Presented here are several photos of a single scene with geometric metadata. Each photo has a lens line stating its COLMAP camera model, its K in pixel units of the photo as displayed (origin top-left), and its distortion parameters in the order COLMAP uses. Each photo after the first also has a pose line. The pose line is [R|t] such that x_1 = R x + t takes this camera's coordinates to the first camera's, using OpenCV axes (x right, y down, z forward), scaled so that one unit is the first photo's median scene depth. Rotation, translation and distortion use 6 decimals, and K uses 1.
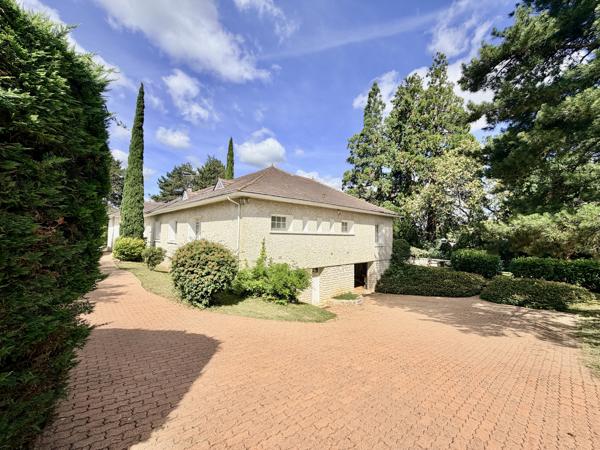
lens RADIAL K [[236.5, 0, 297.2], [0, 236.5, 232.9], [0, 0, 1]] dist [-0.000965, -0.000167]
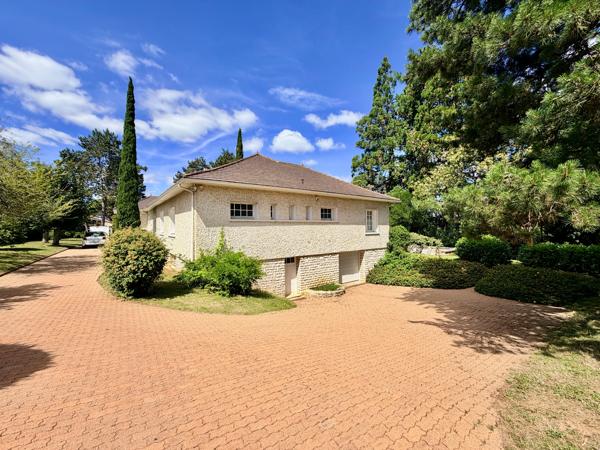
lens RADIAL K [[236.5, 0, 297.2], [0, 236.5, 232.9], [0, 0, 1]] dist [-0.000965, -0.000167]
pose [[0.994068, -0.020313, -0.106849, 0.140117], [0.024303, 0.999050, 0.036173, 0.010092], [0.106012, -0.038555, 0.993617, 0.040503]]
